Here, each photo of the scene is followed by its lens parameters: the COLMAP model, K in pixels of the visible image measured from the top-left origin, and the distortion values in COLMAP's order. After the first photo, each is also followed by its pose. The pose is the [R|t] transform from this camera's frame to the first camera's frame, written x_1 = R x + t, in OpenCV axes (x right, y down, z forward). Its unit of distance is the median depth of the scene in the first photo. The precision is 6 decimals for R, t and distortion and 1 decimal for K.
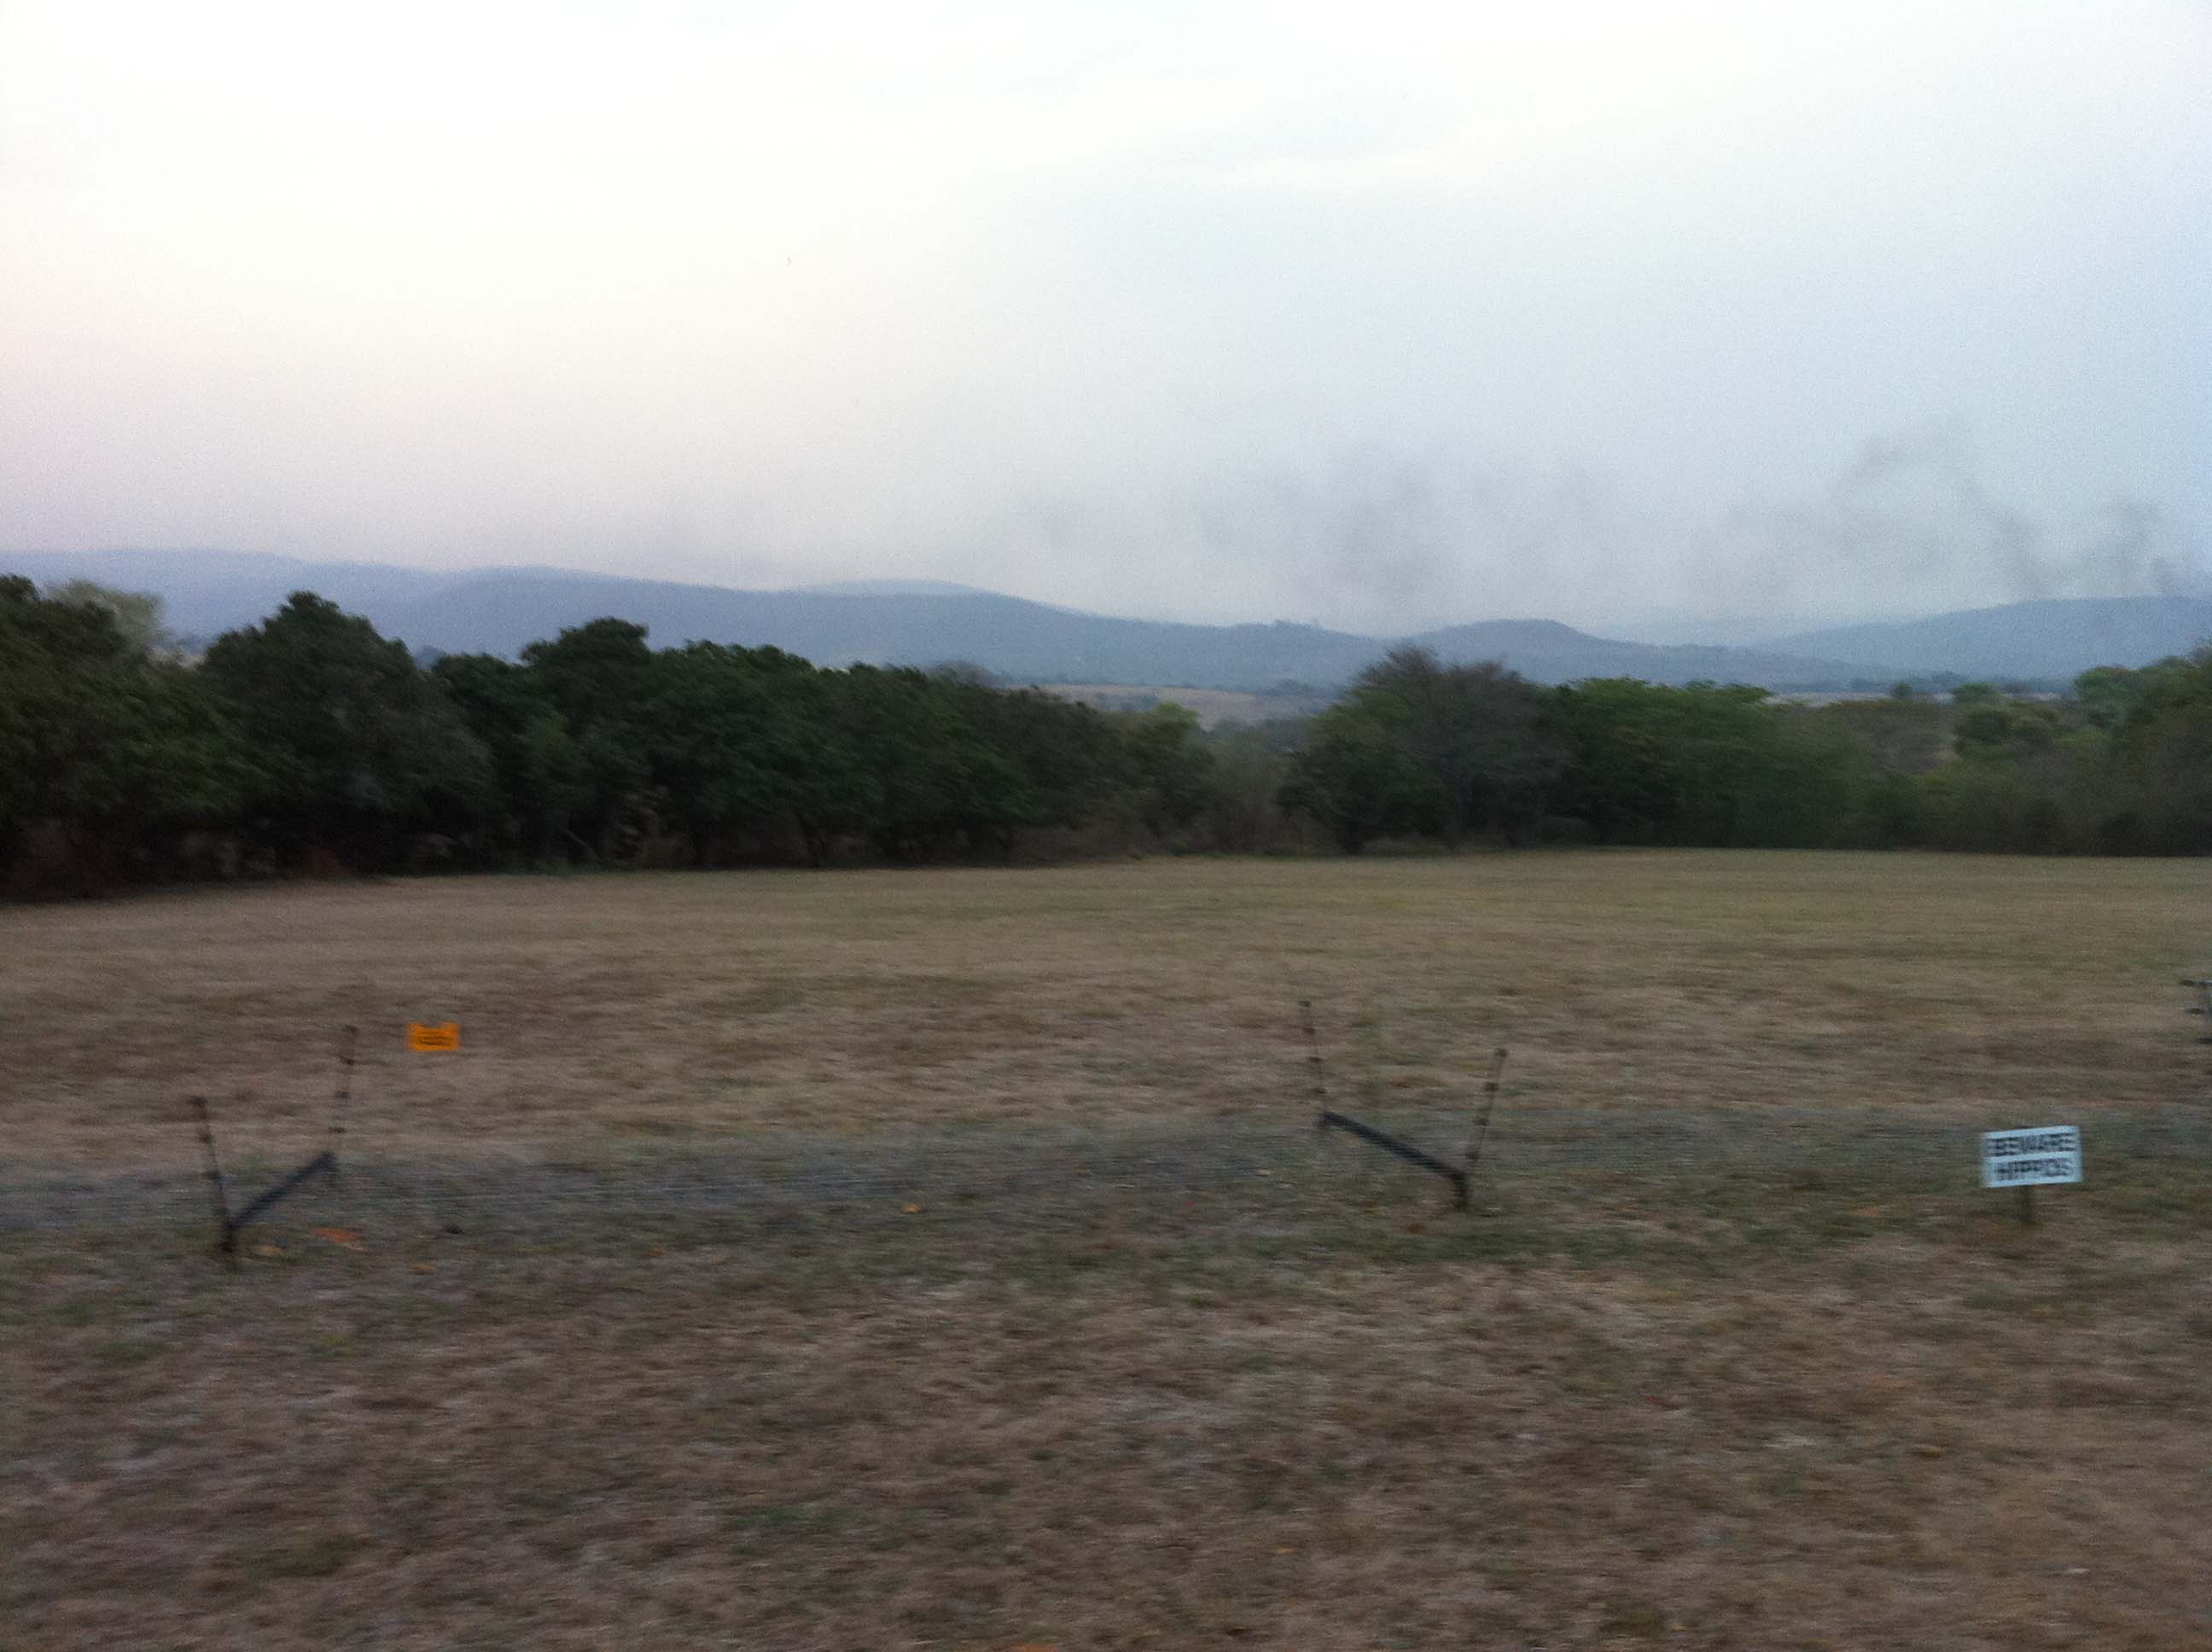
lens RADIAL K [[2108.2, 0, 1117.2], [0, 2108.2, 832.9], [0, 0, 1]] dist [0.090726, -0.342691]
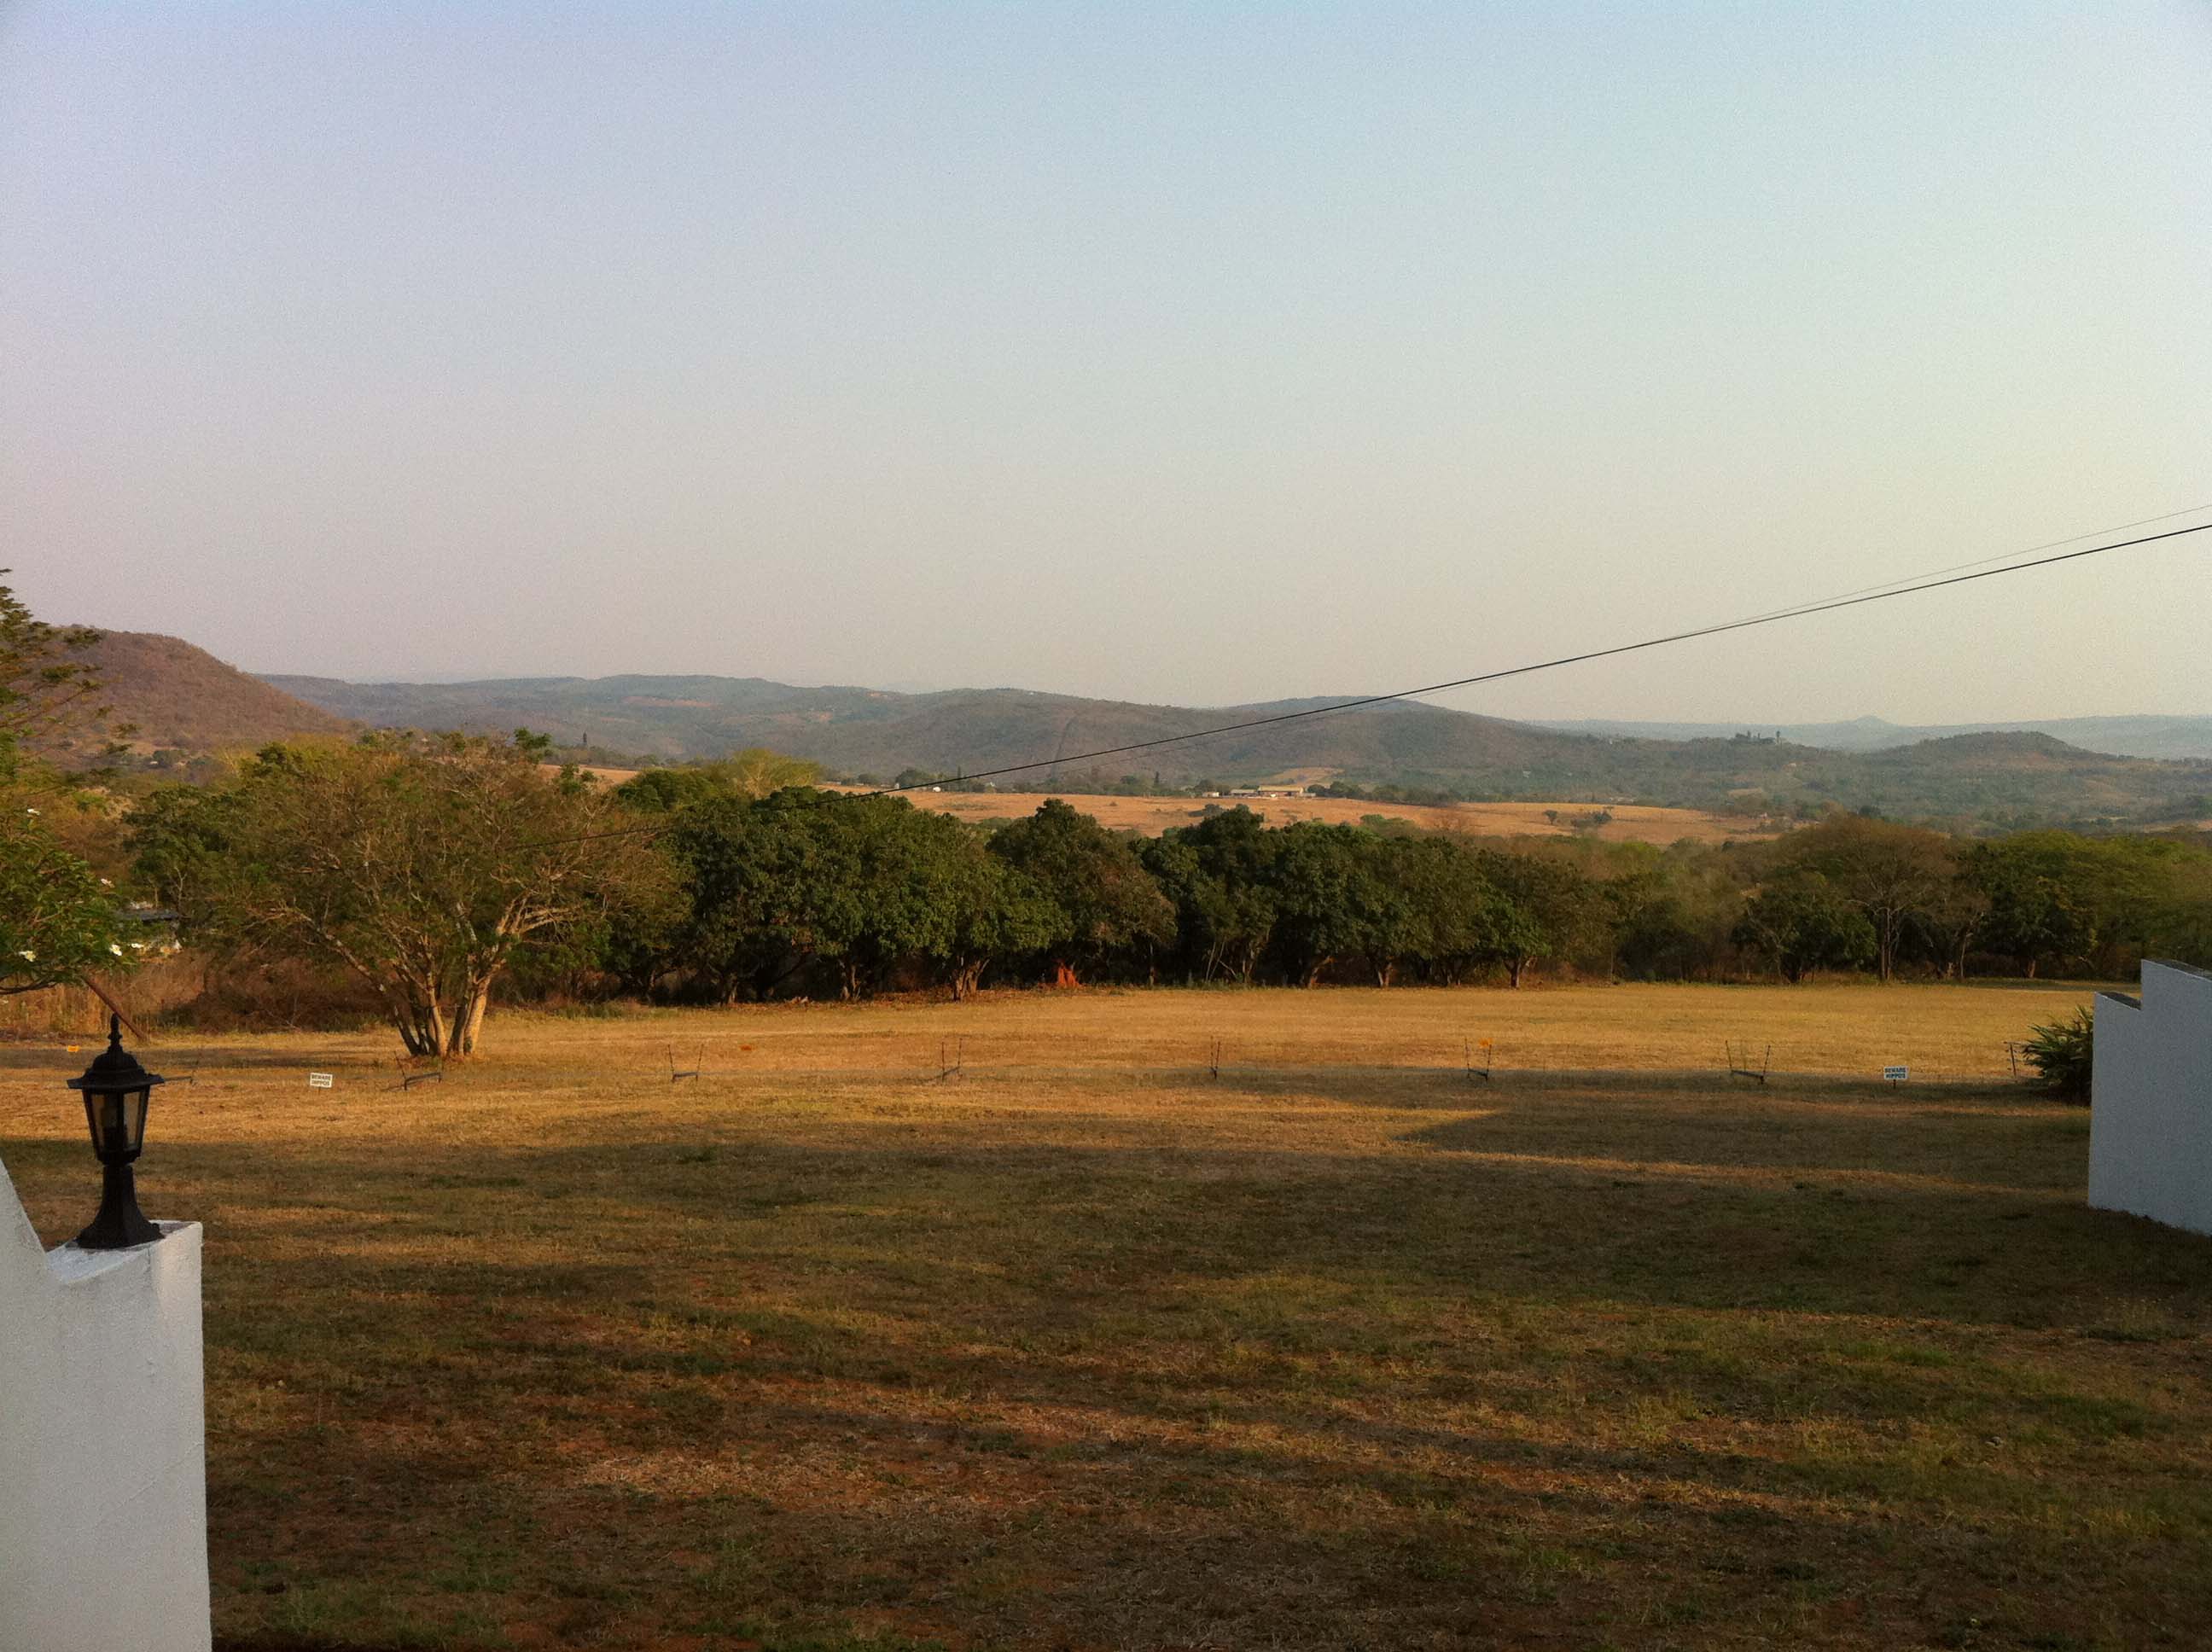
lens RADIAL K [[2108.2, 0, 1117.2], [0, 2108.2, 832.9], [0, 0, 1]] dist [0.090726, -0.342691]
pose [[0.978135, 0.005285, -0.207906, -0.022730], [-0.016311, 0.998547, -0.051354, -0.010656], [0.207332, 0.053622, 0.976800, -0.381891]]
